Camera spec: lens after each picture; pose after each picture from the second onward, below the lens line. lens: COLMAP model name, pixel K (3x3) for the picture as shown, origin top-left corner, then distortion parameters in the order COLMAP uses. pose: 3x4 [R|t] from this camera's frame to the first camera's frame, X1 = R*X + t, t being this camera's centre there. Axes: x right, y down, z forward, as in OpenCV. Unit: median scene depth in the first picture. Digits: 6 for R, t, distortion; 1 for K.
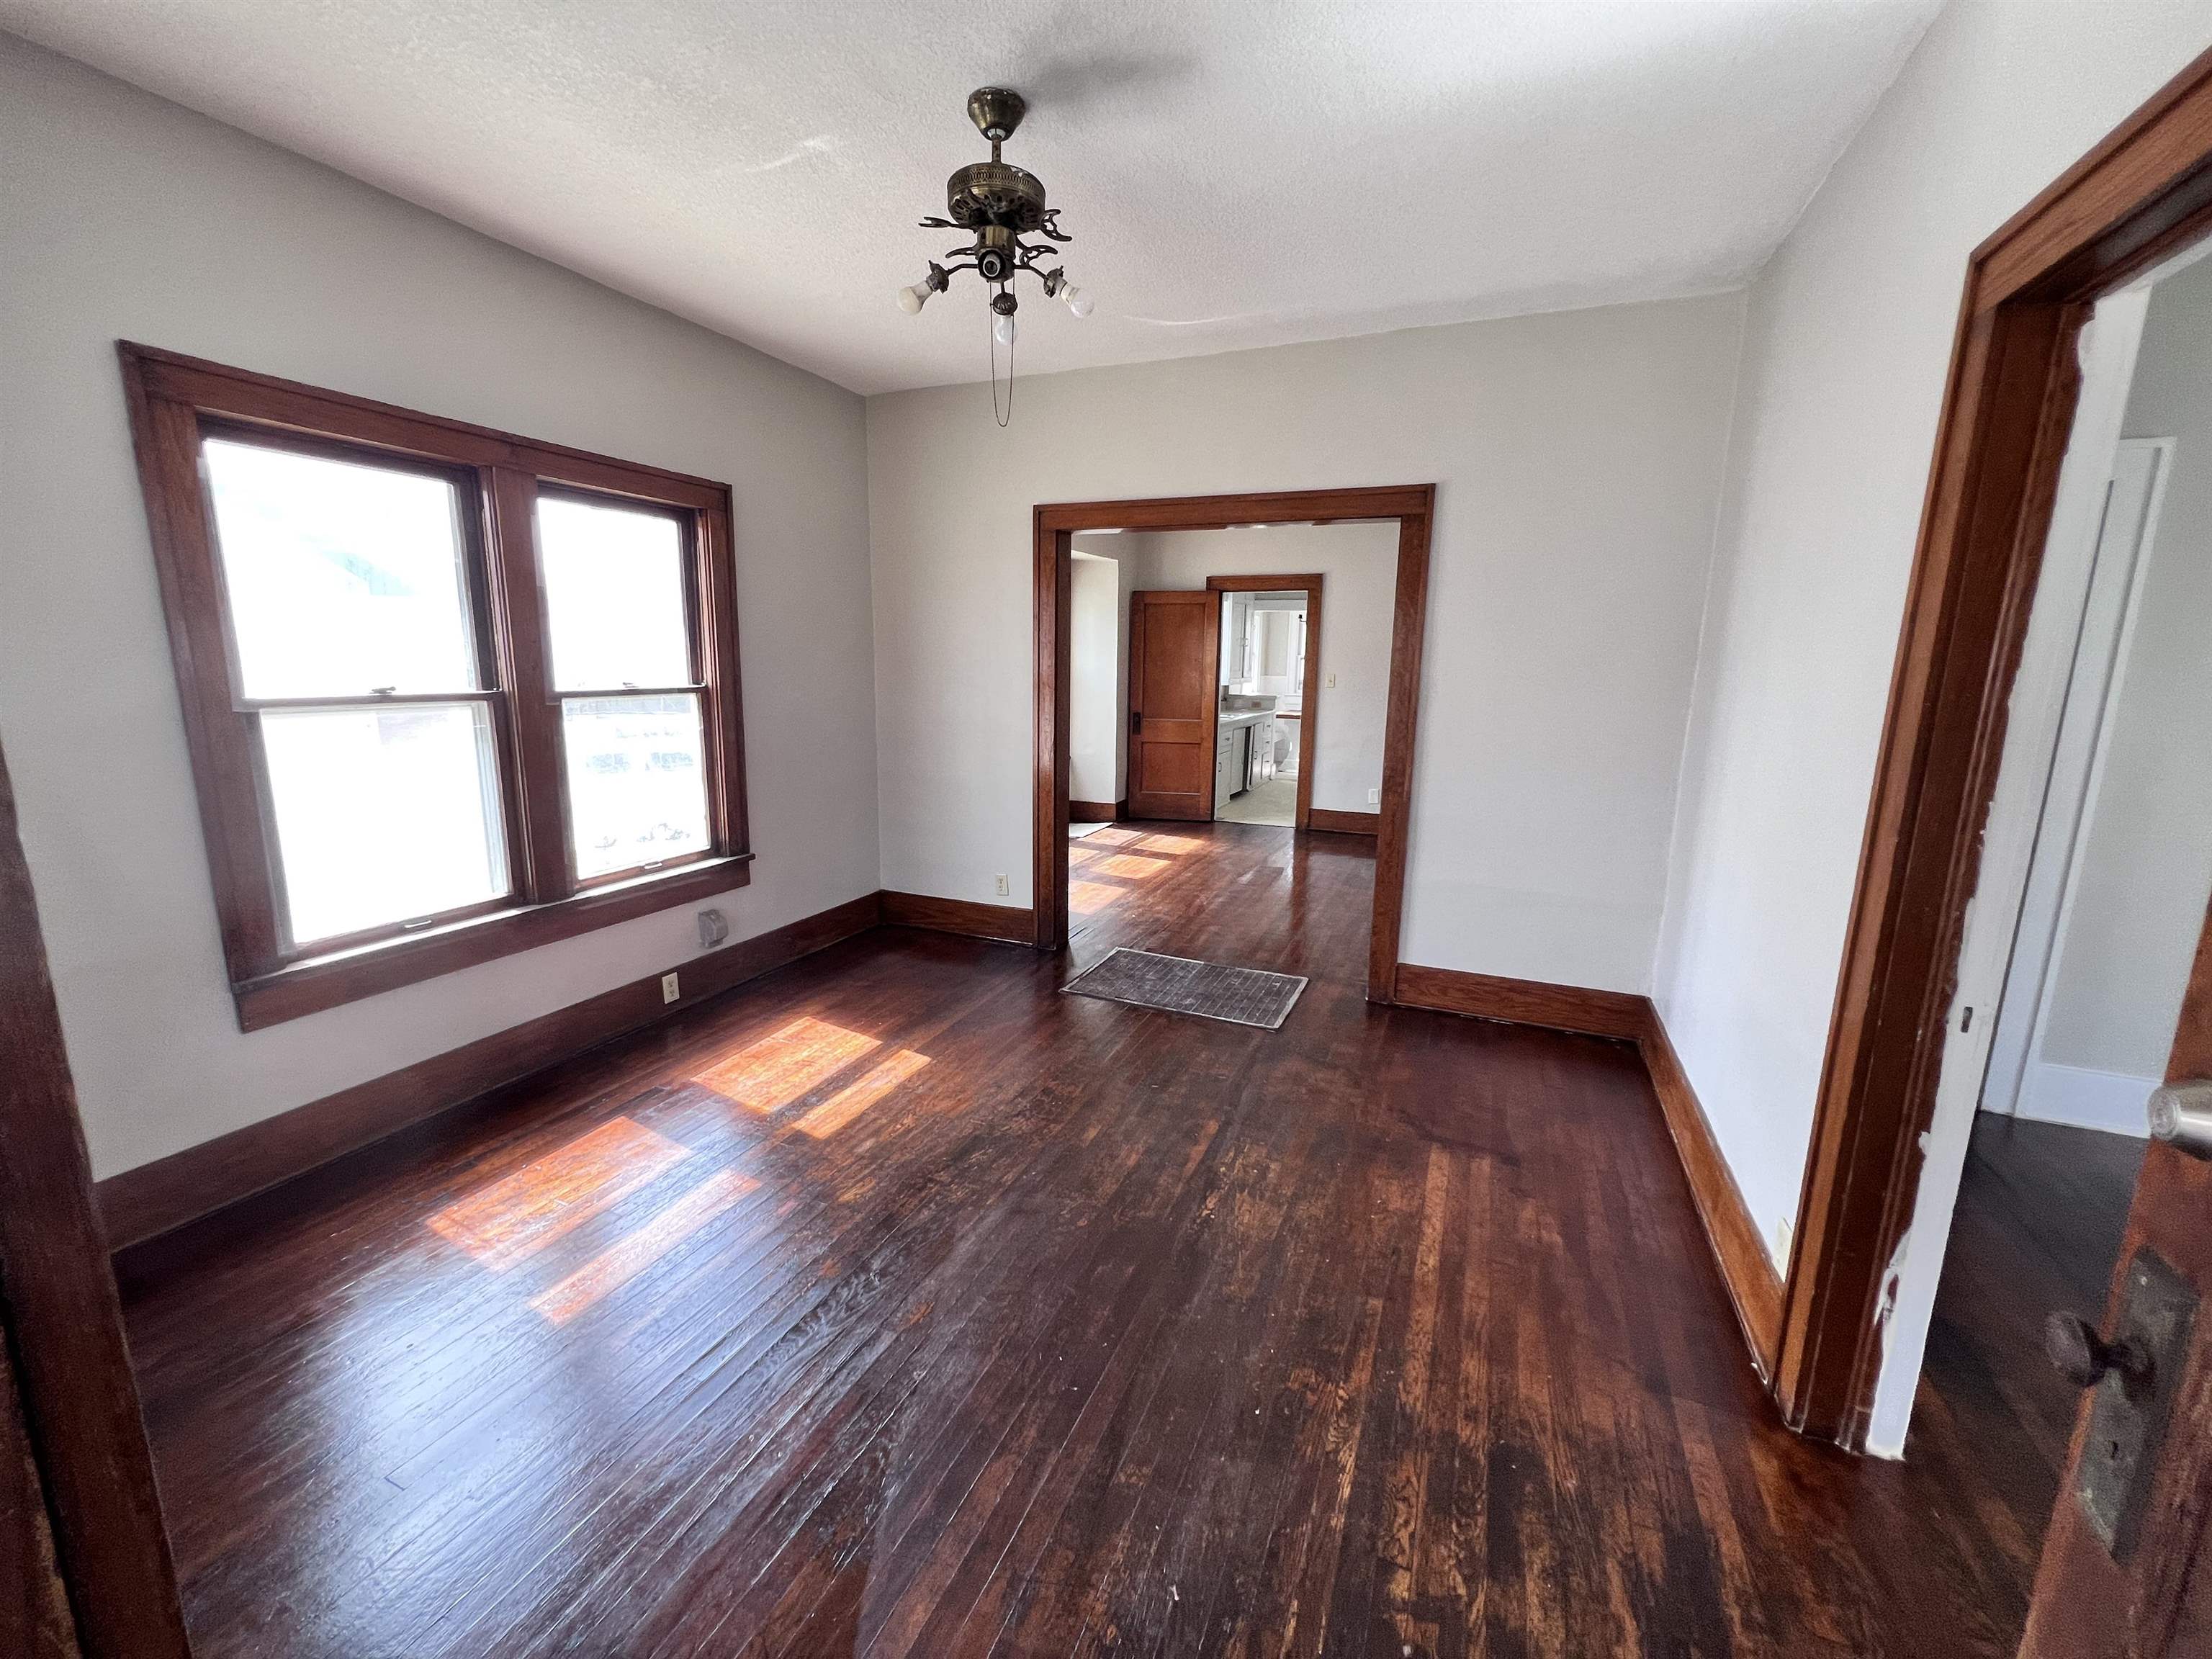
lens RADIAL K [[890.5, 0, 1109.2], [0, 890.5, 824.7], [0, 0, 1]] dist [0.000804, 0.000167]
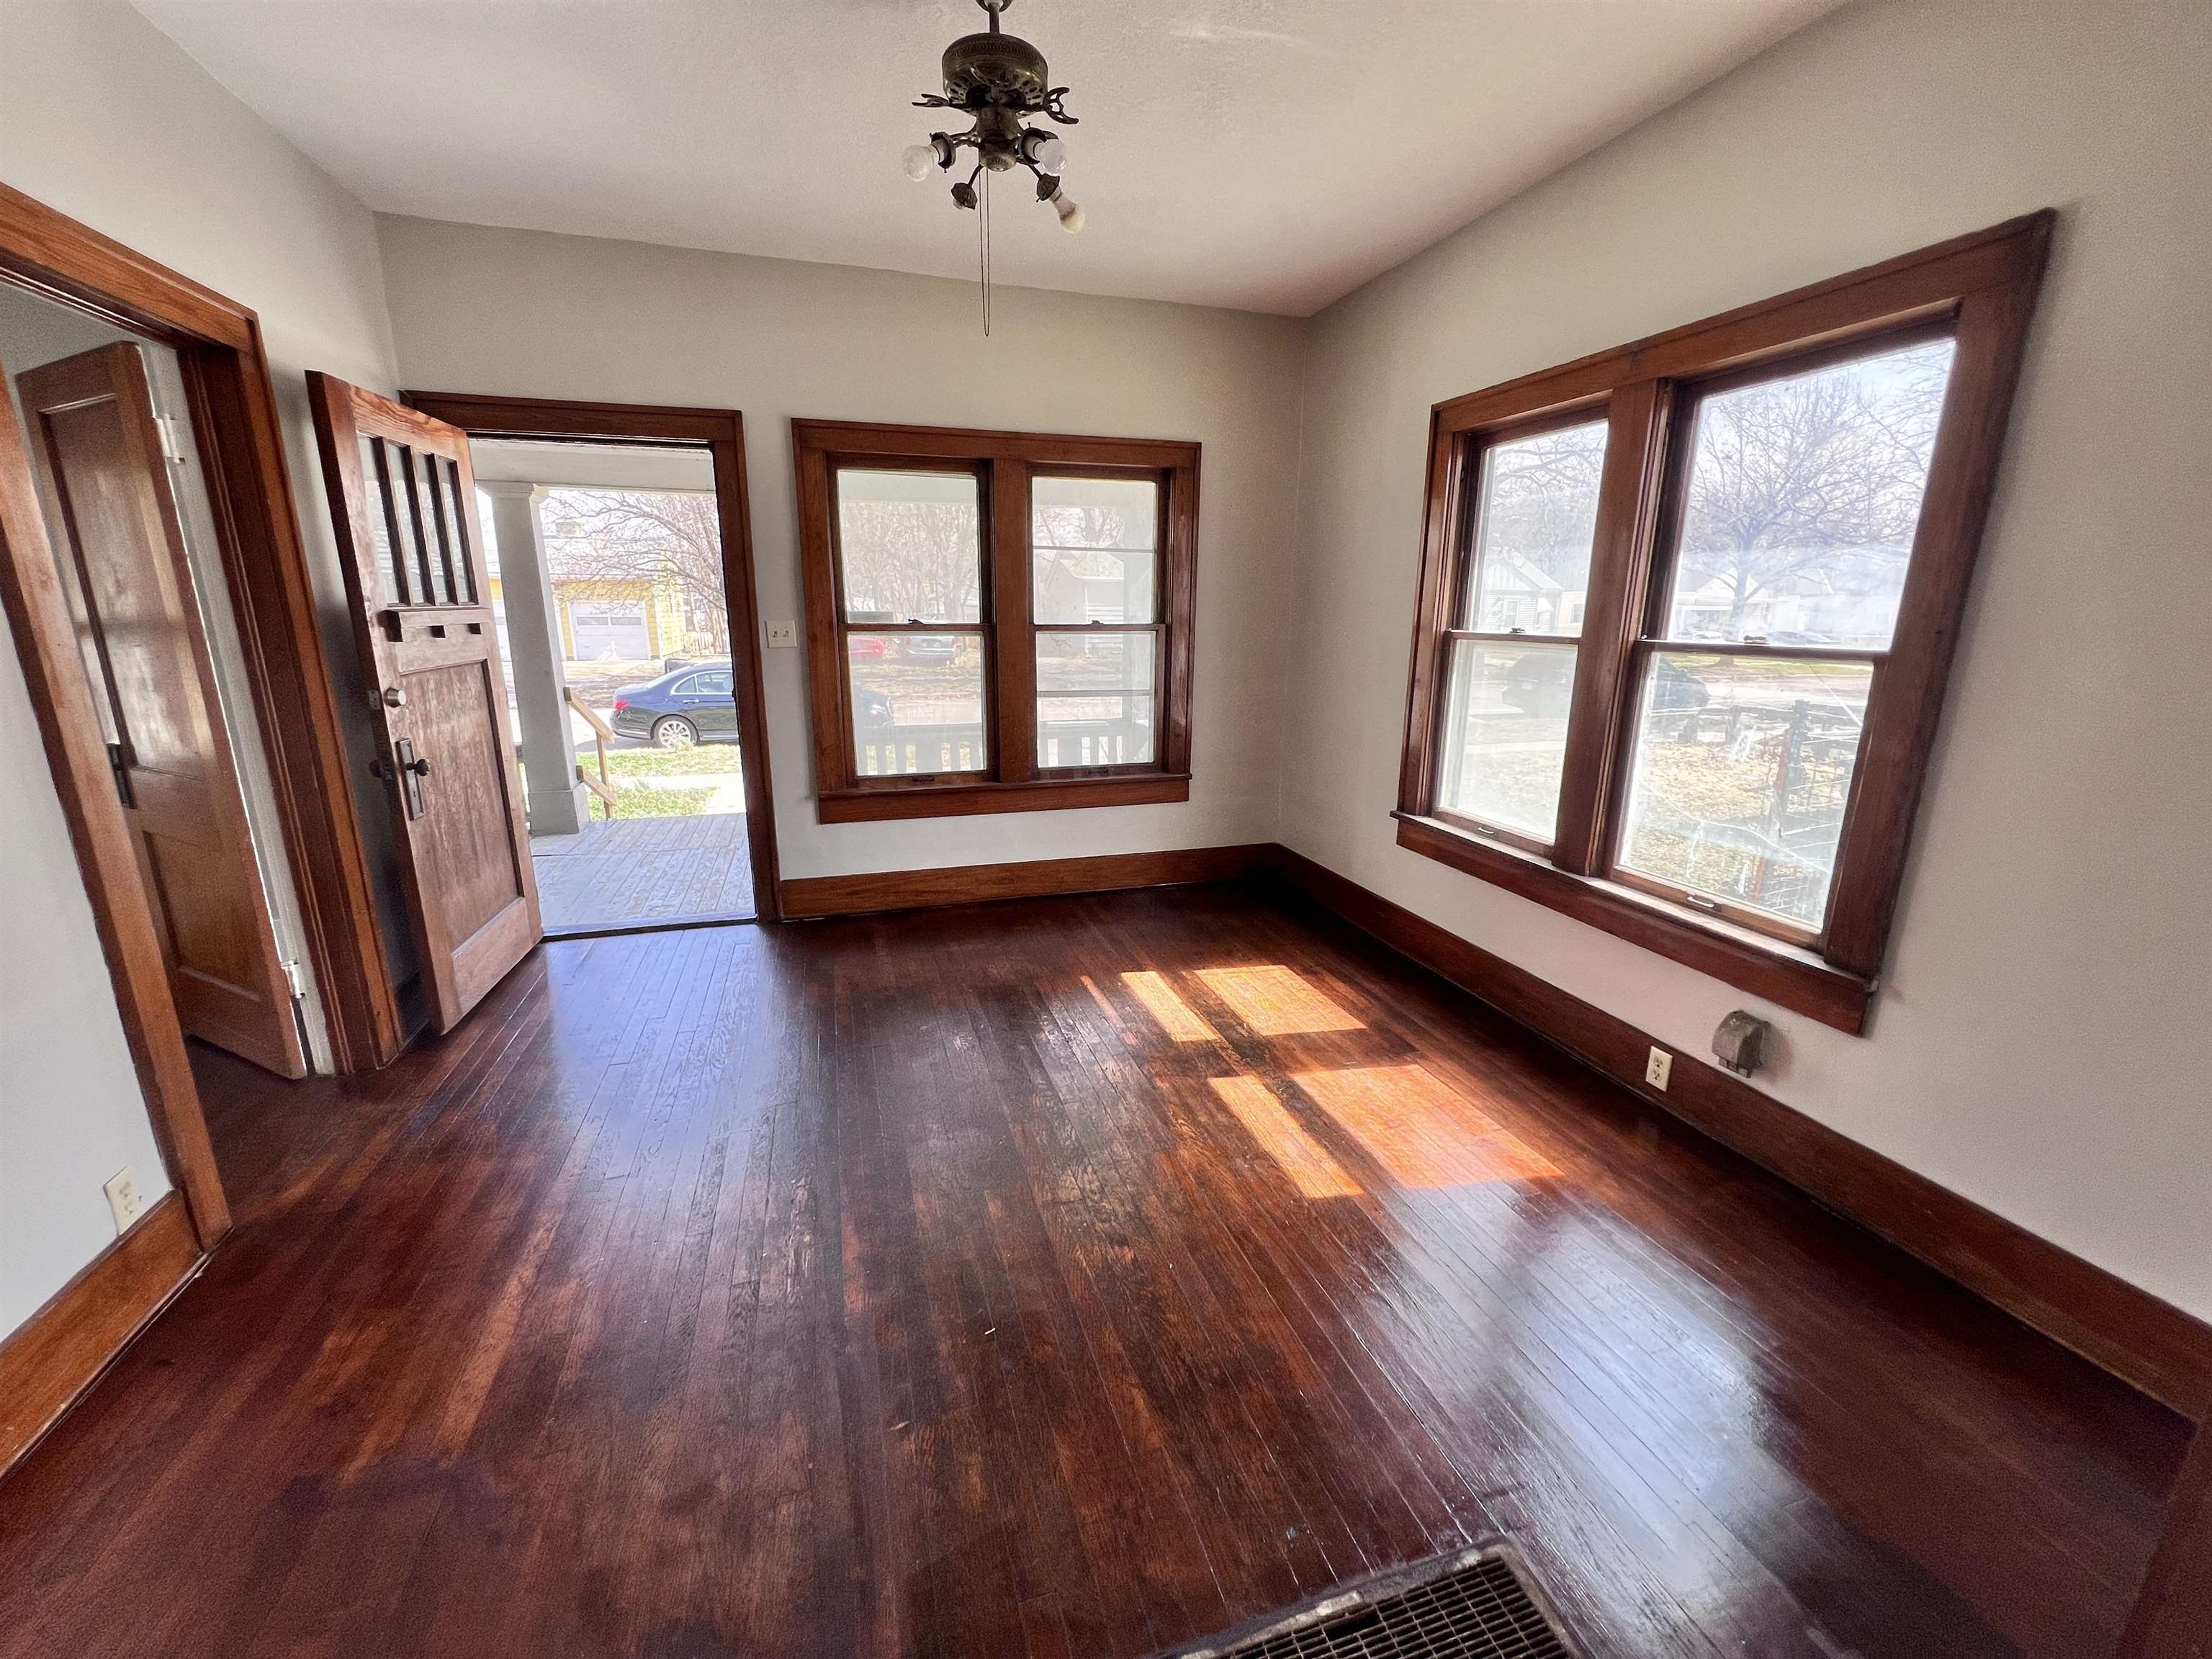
lens RADIAL K [[890.5, 0, 1109.2], [0, 890.5, 824.7], [0, 0, 1]] dist [0.000804, 0.000167]
pose [[-0.758499, 0.134053, -0.637737, 0.317069], [-0.136961, 0.923965, 0.357114, -0.224128], [0.637119, 0.358216, -0.682467, 1.322534]]
